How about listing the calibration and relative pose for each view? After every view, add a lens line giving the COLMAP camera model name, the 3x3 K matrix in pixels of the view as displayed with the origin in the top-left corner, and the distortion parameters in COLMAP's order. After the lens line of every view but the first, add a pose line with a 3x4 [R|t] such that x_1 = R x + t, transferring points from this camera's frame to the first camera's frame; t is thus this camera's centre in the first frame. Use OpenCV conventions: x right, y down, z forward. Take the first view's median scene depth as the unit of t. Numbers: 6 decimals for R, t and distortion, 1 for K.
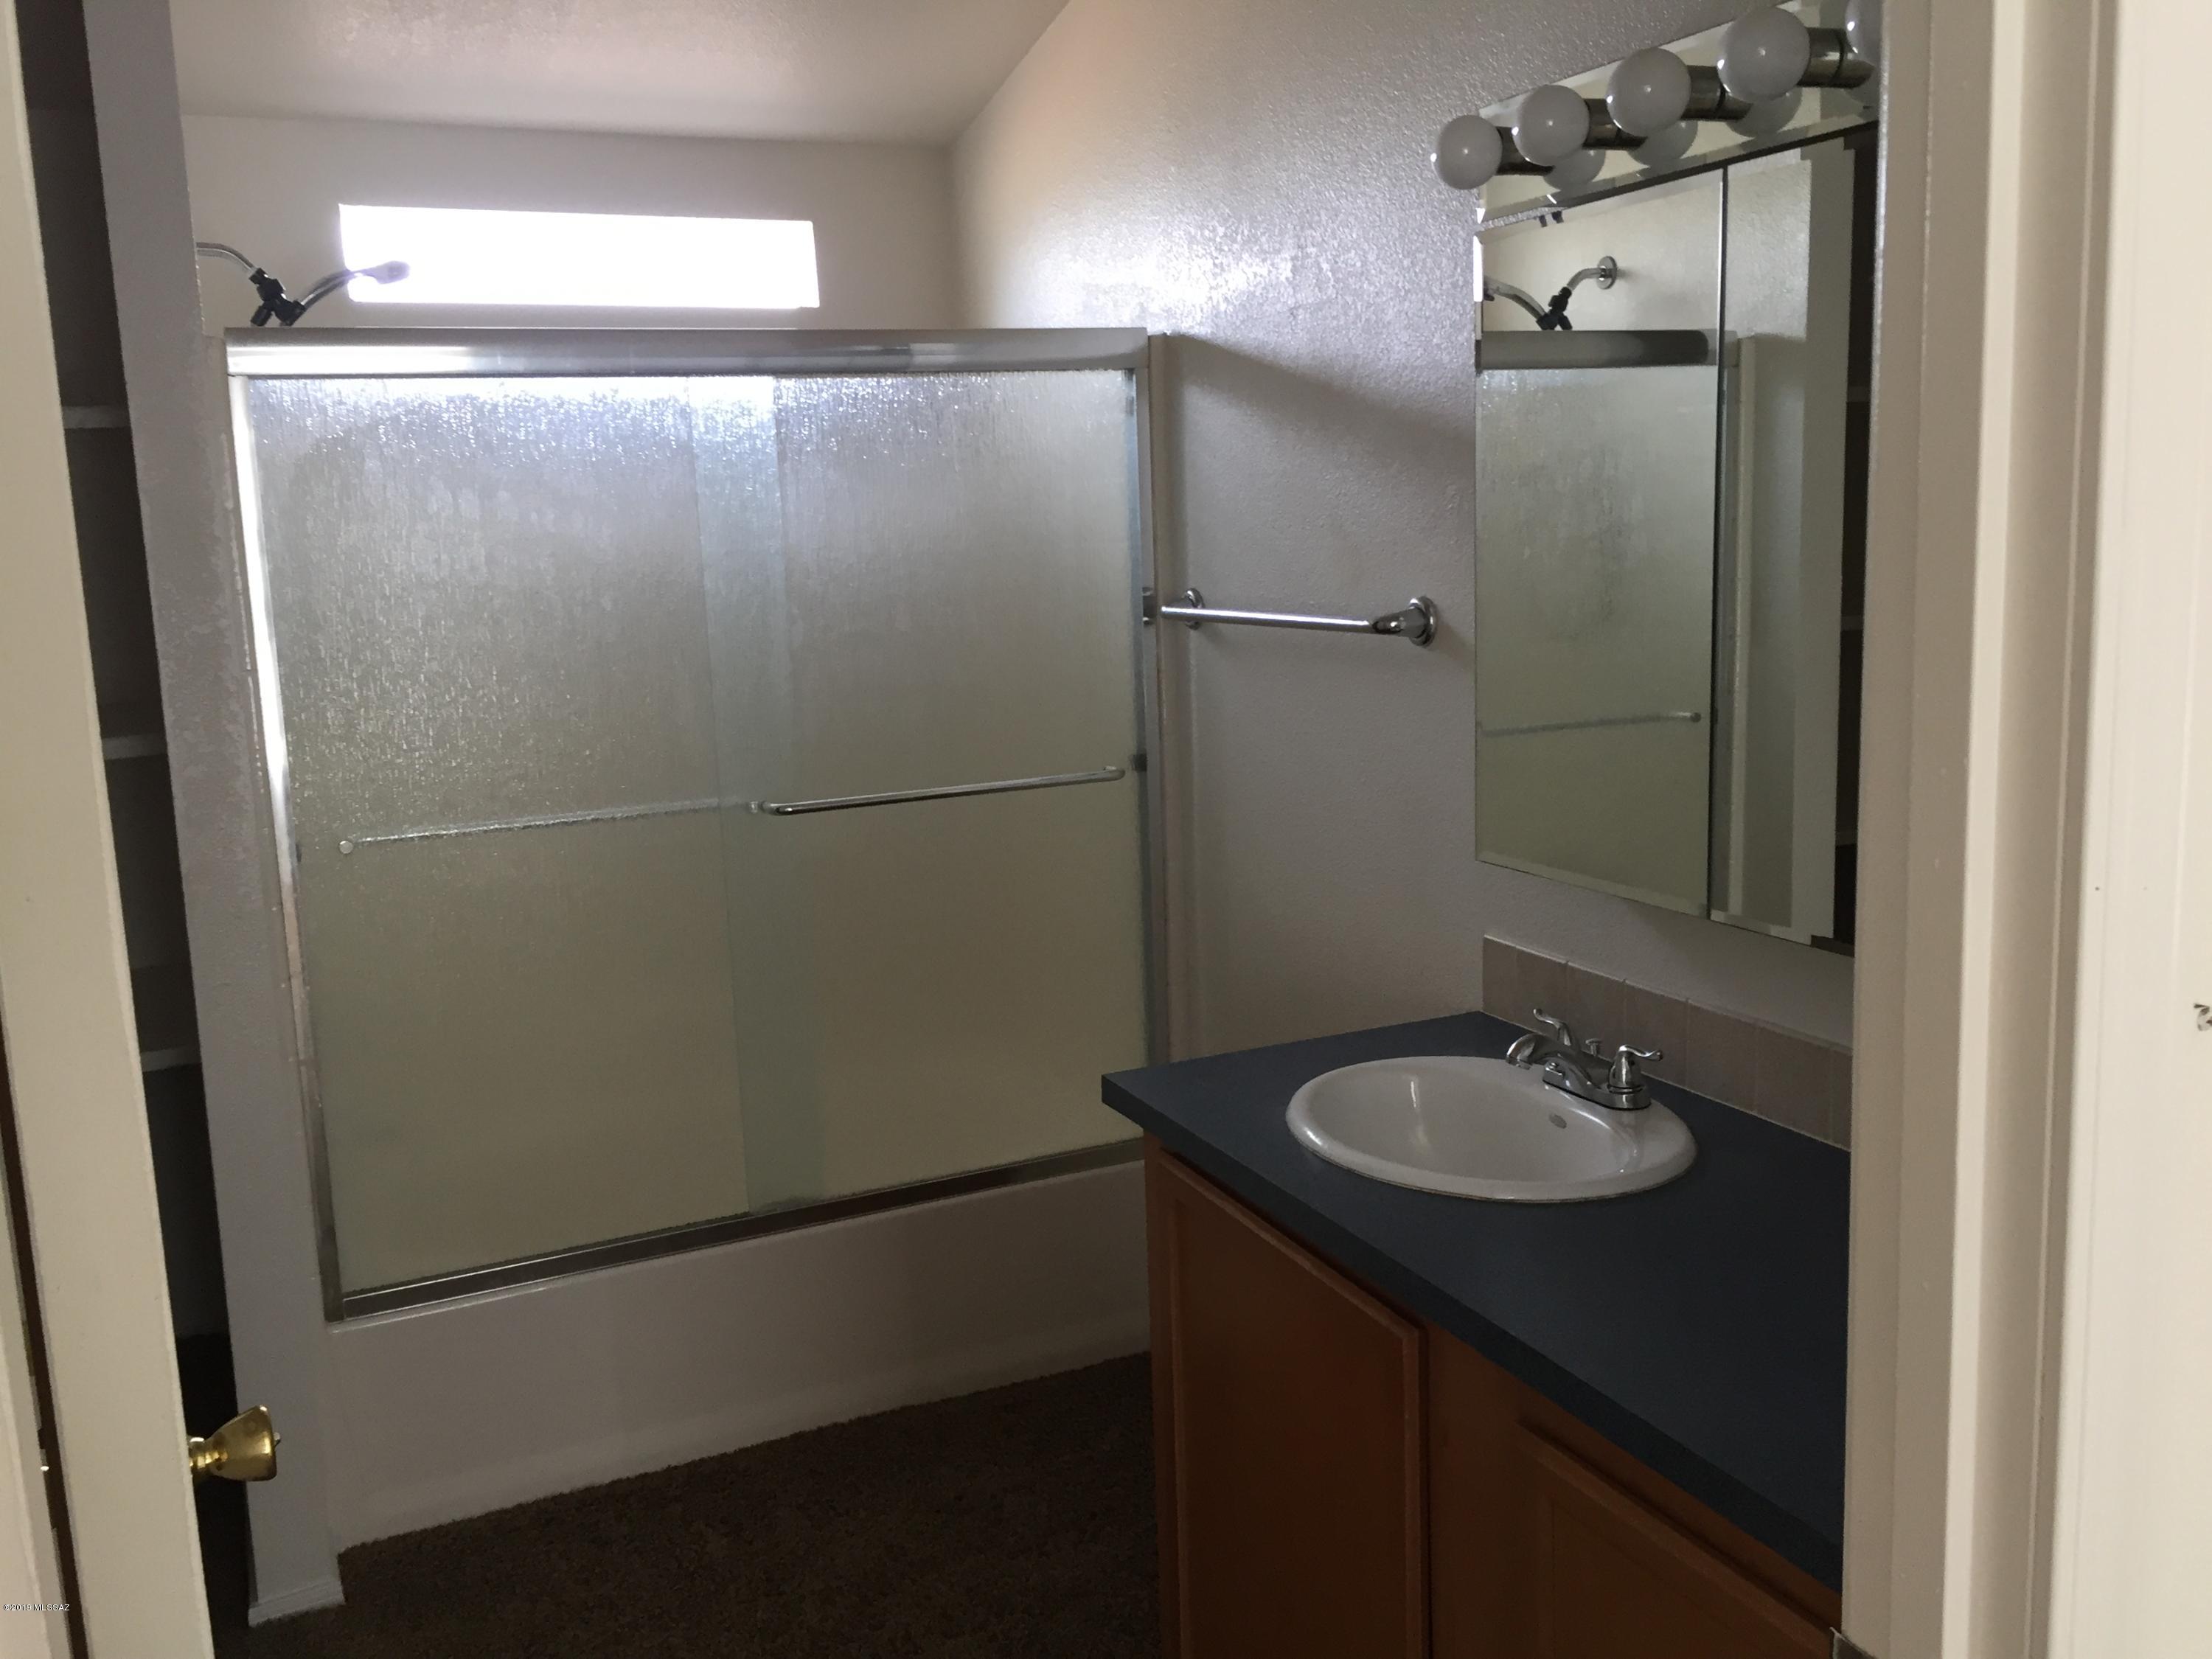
lens RADIAL K [[1875.7, 0, 1107.4], [0, 1875.7, 834.3], [0, 0, 1]] dist [0.073800, -0.102112]
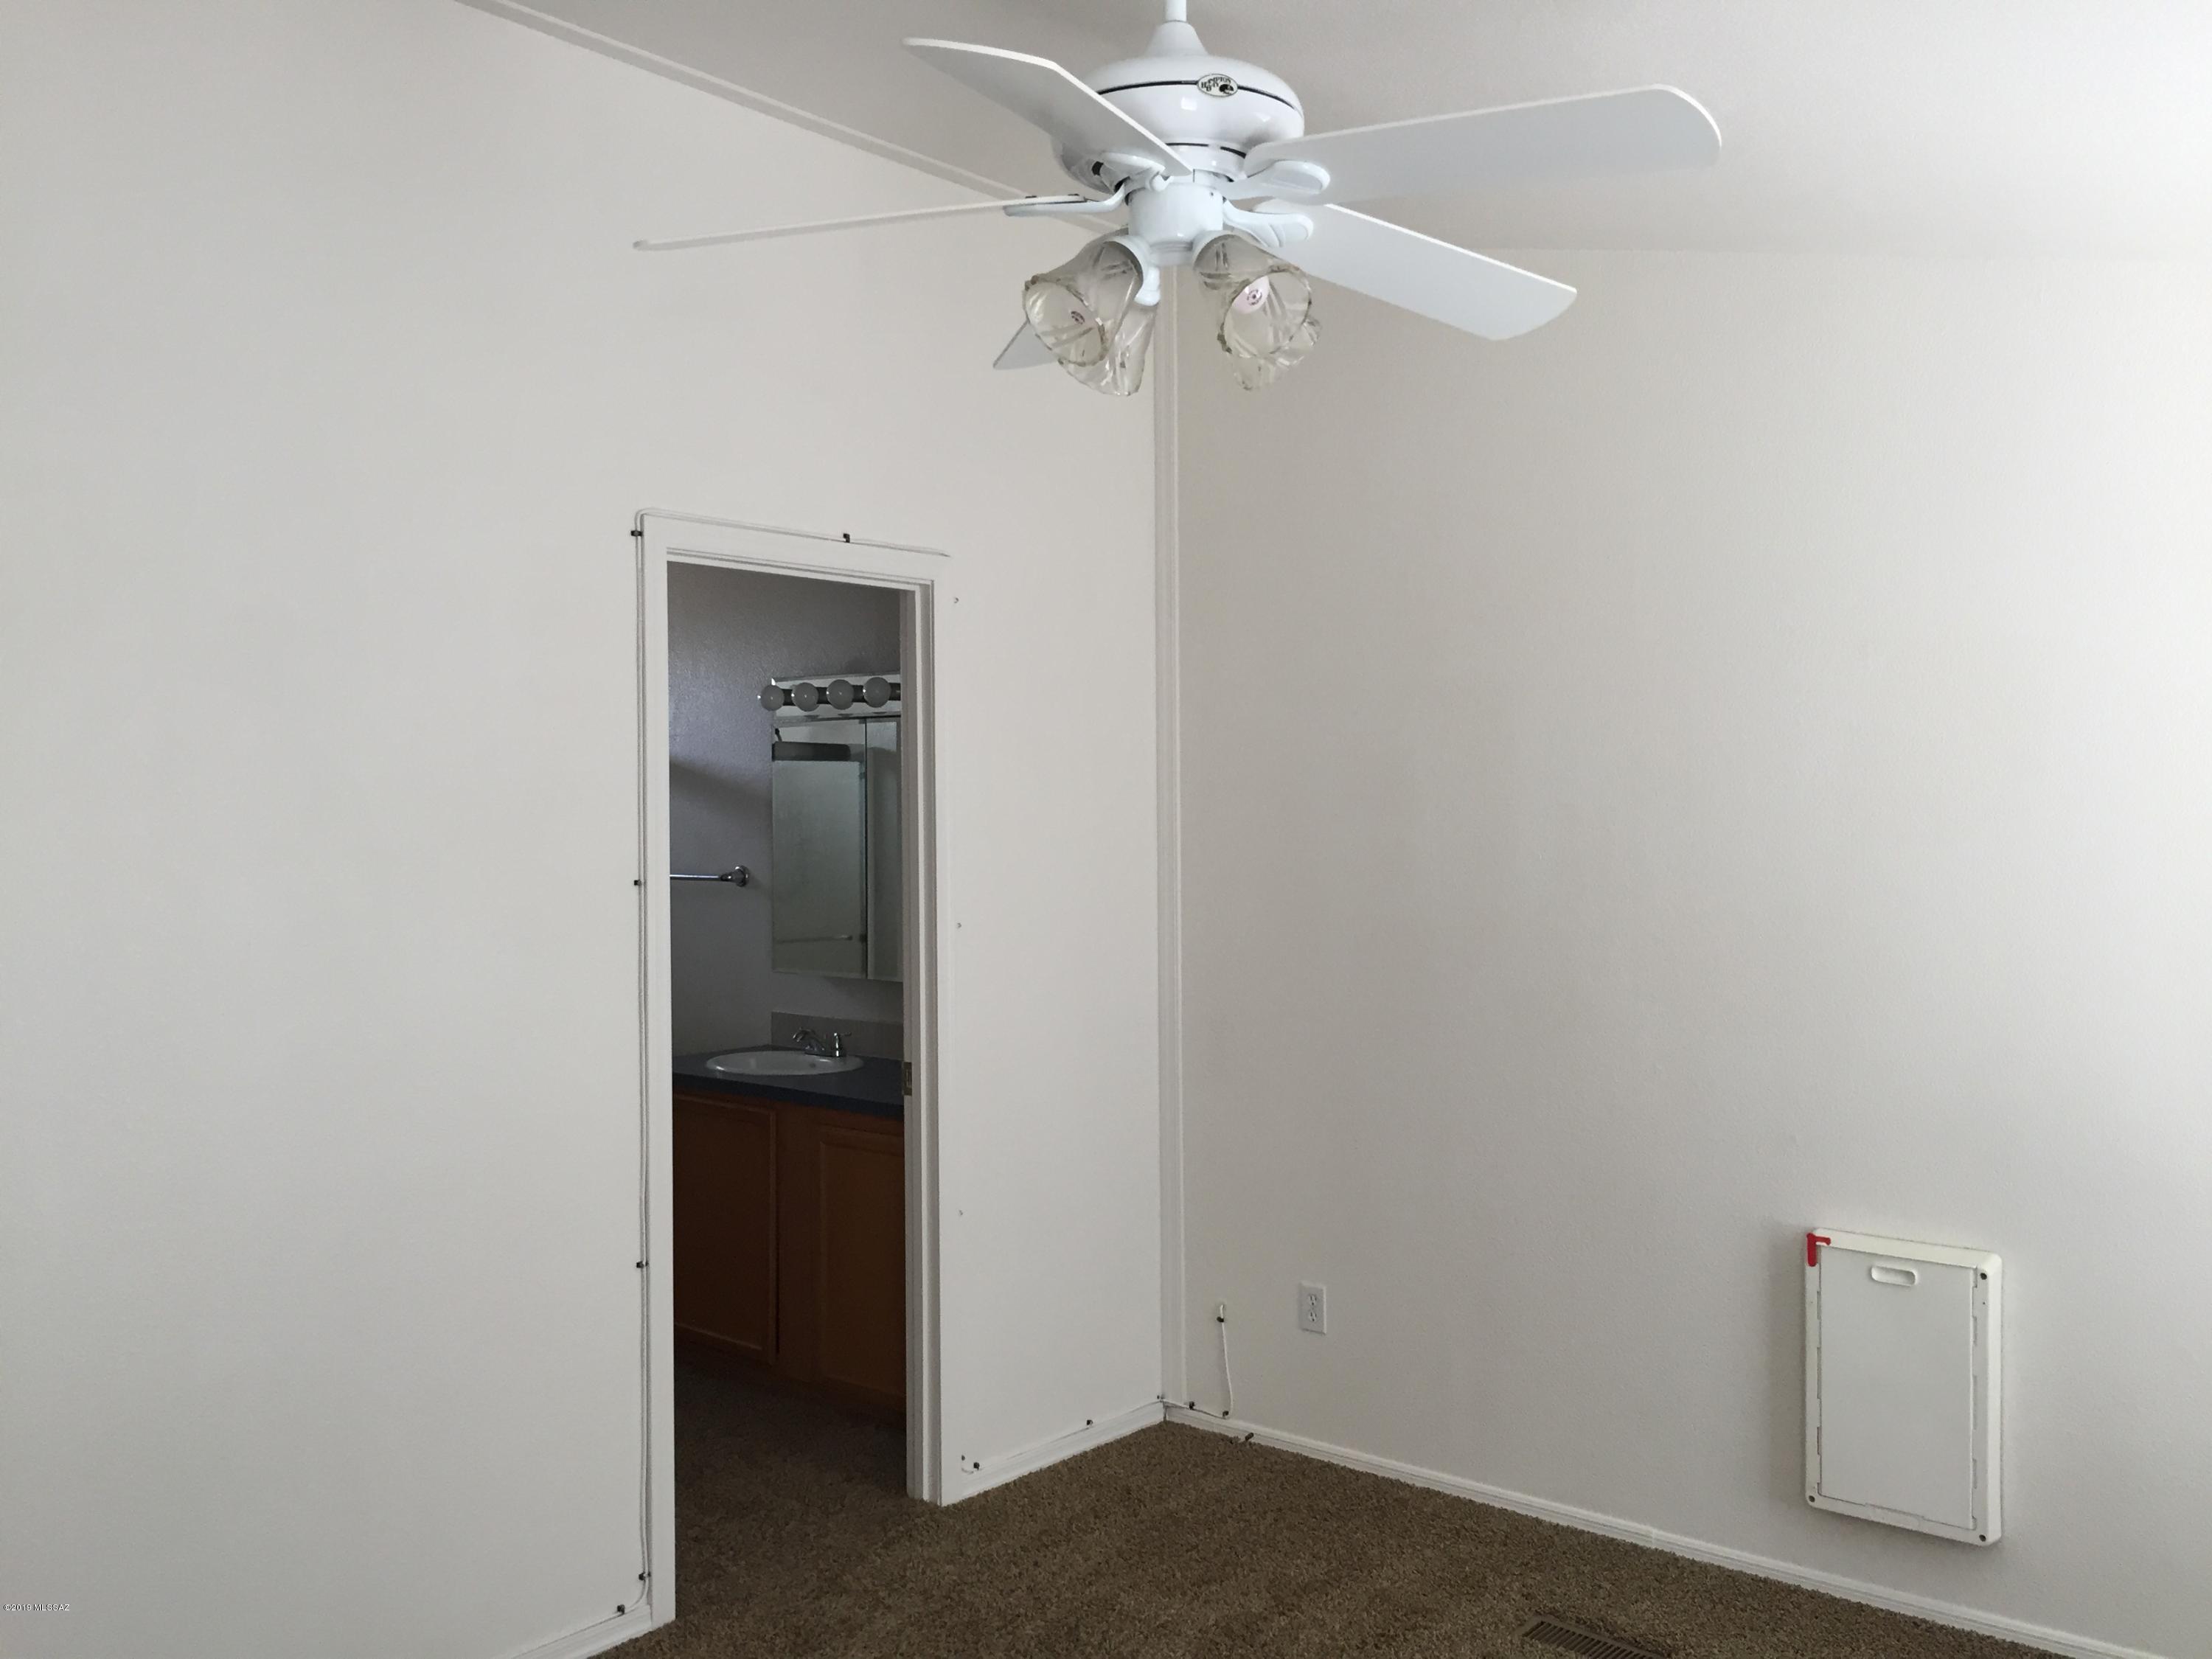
lens RADIAL K [[1875.7, 0, 1106.9], [0, 1875.7, 829.5], [0, 0, 1]] dist [0.073800, -0.102112]
pose [[0.899515, 0.030235, 0.435842, -0.444585], [0.042418, 0.986845, -0.156002, 0.212504], [-0.434825, 0.158814, 0.886400, -1.266554]]
